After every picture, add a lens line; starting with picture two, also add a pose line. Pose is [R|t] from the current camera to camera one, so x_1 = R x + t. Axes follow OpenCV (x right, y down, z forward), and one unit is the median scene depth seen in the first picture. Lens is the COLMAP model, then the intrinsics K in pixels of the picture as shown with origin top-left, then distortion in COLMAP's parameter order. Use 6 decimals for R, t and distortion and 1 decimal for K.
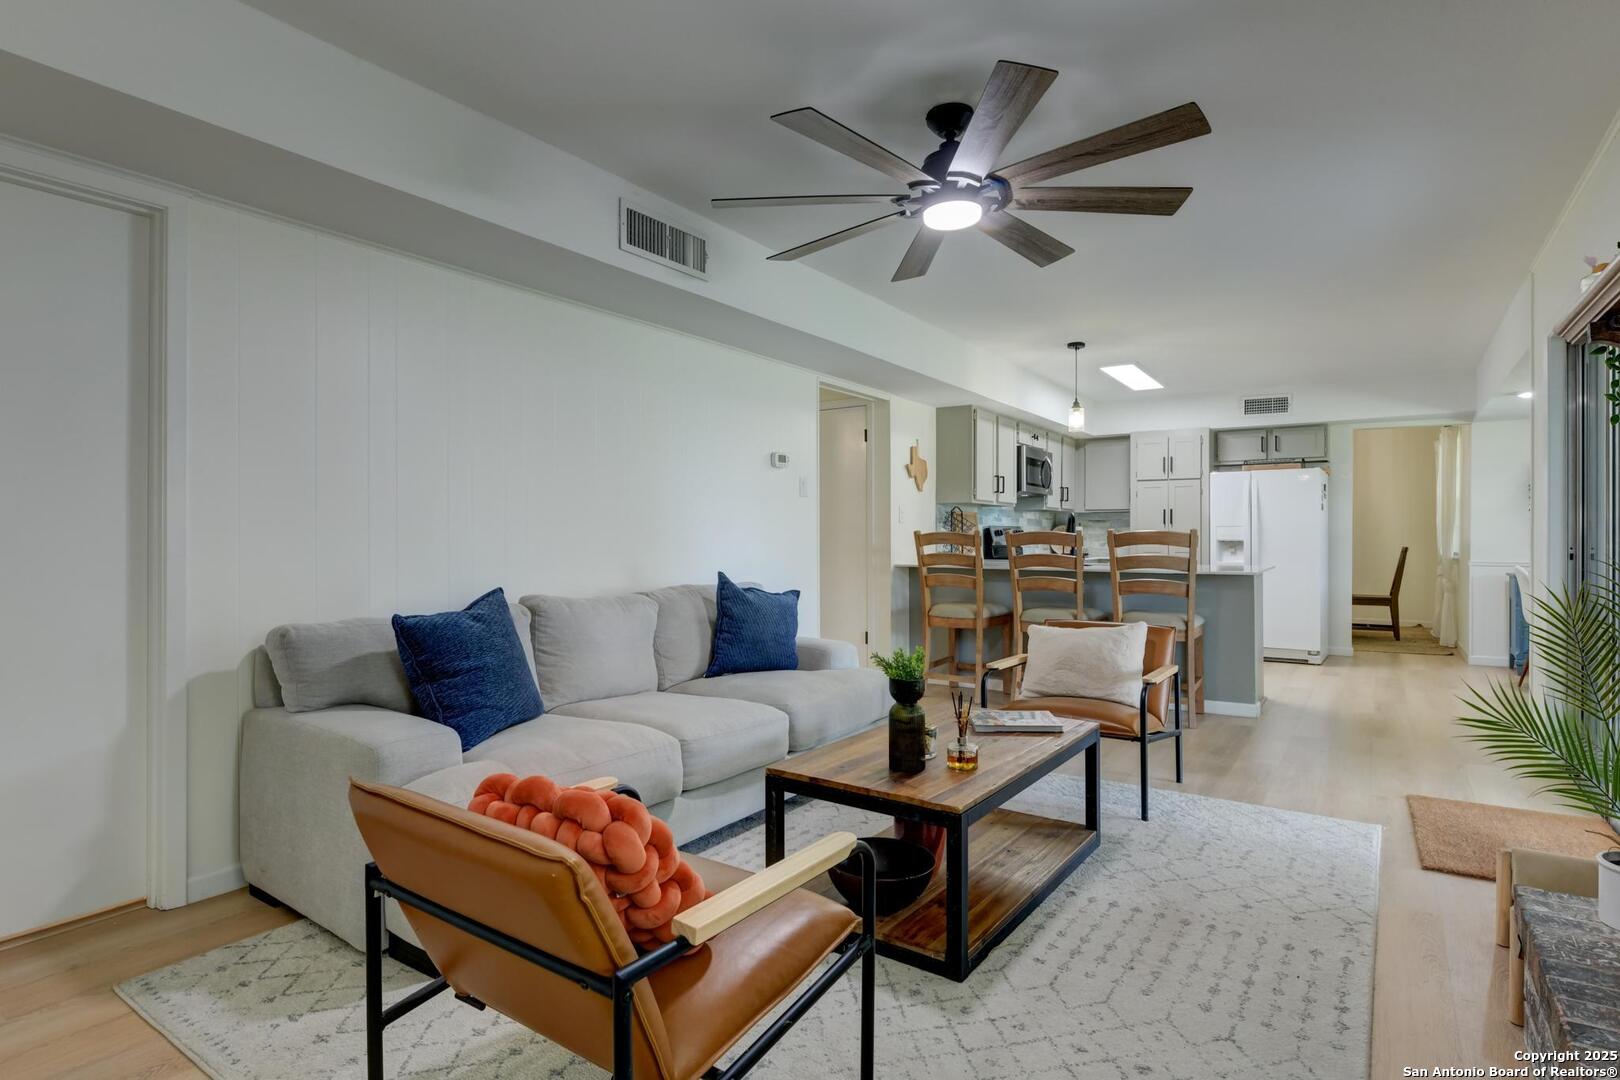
lens RADIAL K [[844.7, 0, 805.1], [0, 844.7, 535.4], [0, 0, 1]] dist [-0.006594, -0.002354]
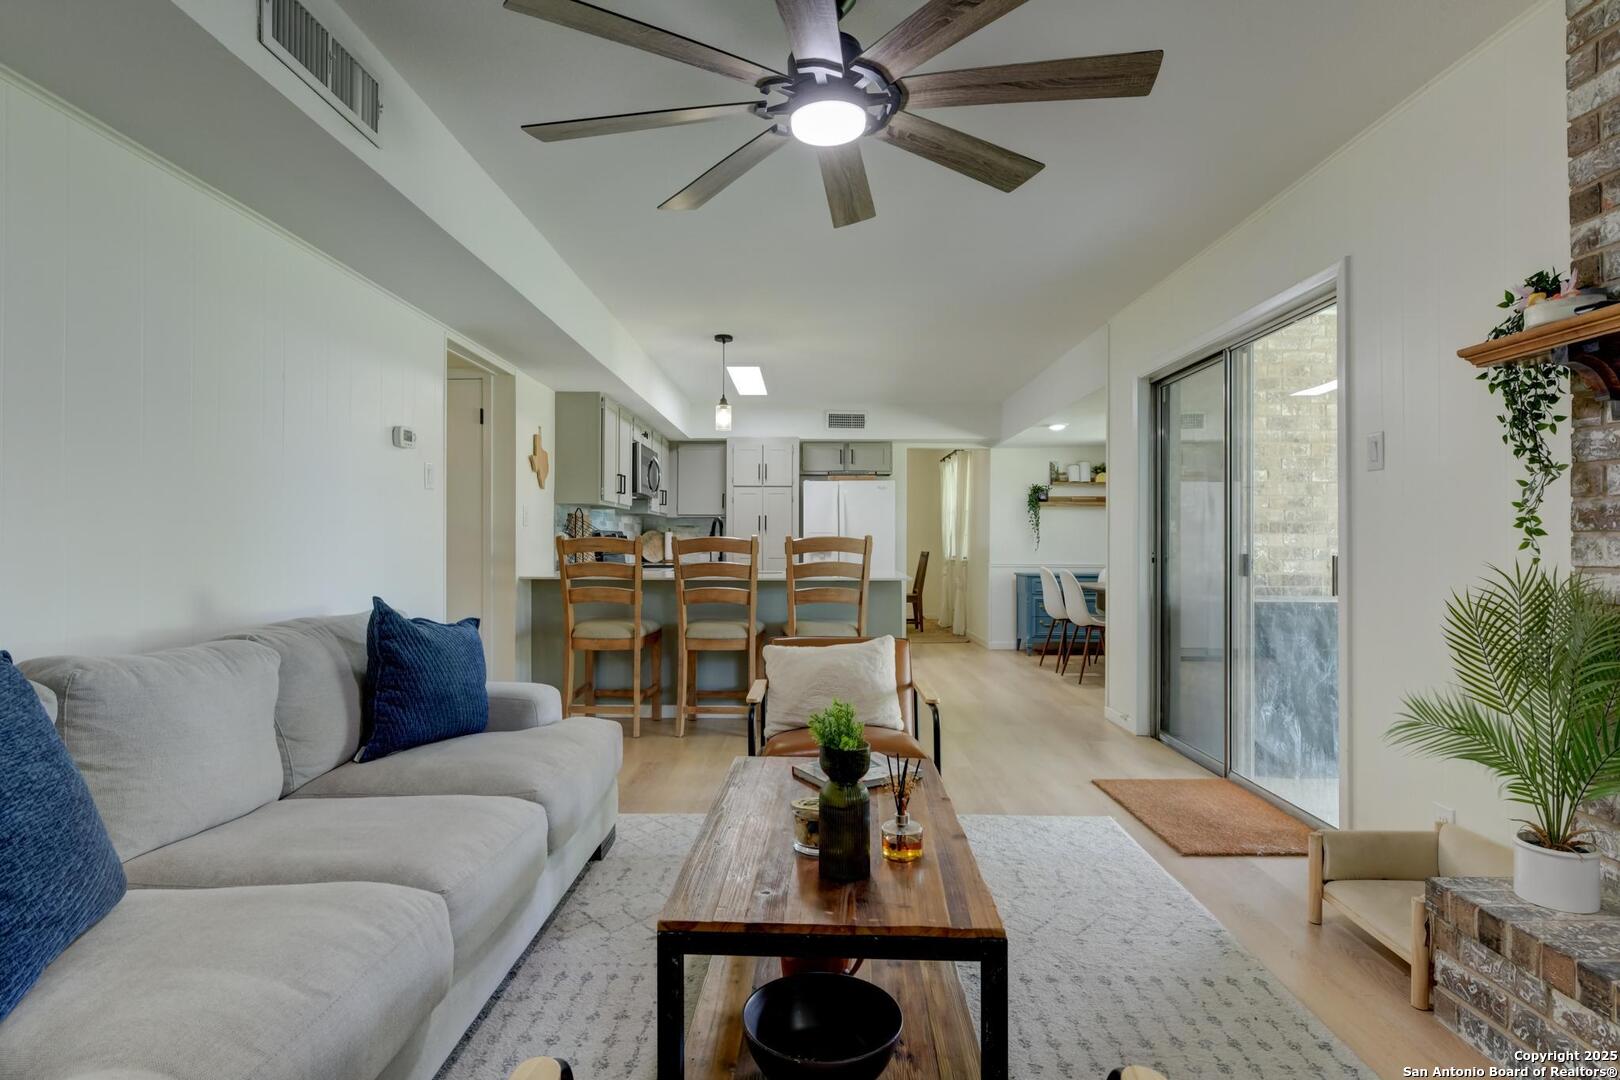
lens RADIAL K [[844.7, 0, 805.1], [0, 844.7, 535.4], [0, 0, 1]] dist [-0.006594, -0.002354]
pose [[0.833312, 0.005563, 0.552775, -0.142839], [-0.002302, 0.999976, -0.006592, -0.000931], [-0.552798, 0.004221, 0.833304, 0.205672]]
